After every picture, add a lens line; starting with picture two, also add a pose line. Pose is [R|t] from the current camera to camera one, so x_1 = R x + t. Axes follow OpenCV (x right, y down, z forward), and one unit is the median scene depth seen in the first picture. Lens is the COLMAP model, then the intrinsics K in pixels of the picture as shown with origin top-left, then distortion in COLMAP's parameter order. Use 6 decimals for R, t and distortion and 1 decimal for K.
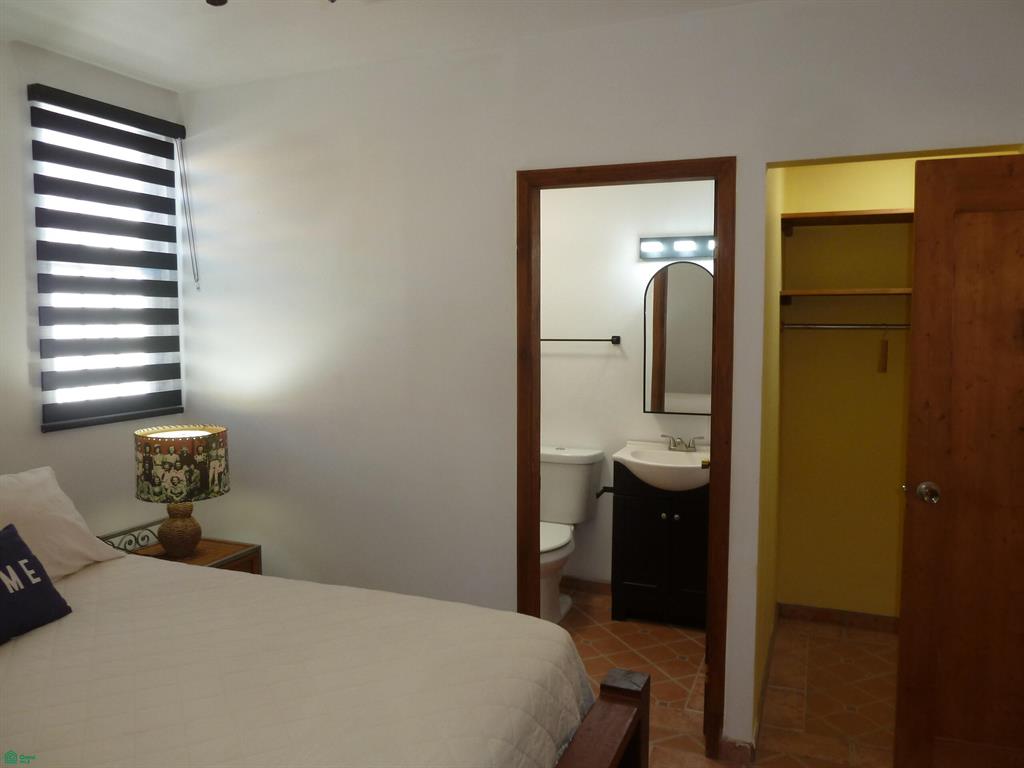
lens RADIAL K [[760.0, 0, 513.8], [0, 760.0, 386.3], [0, 0, 1]] dist [-0.045992, 0.011366]
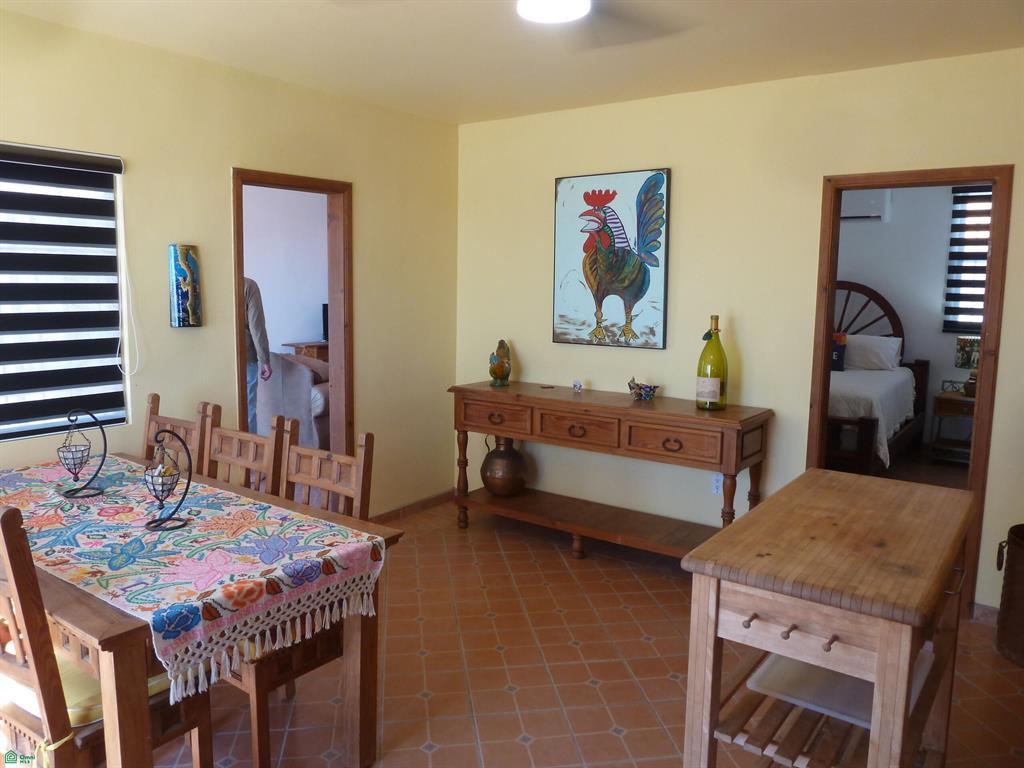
lens RADIAL K [[760.0, 0, 511.8], [0, 760.0, 381.6], [0, 0, 1]] dist [-0.045992, 0.011366]
pose [[-0.265045, 0.124590, -0.956153, 1.956156], [-0.087783, 0.984381, 0.152602, -0.026264], [0.960232, 0.124381, -0.249969, 0.278772]]
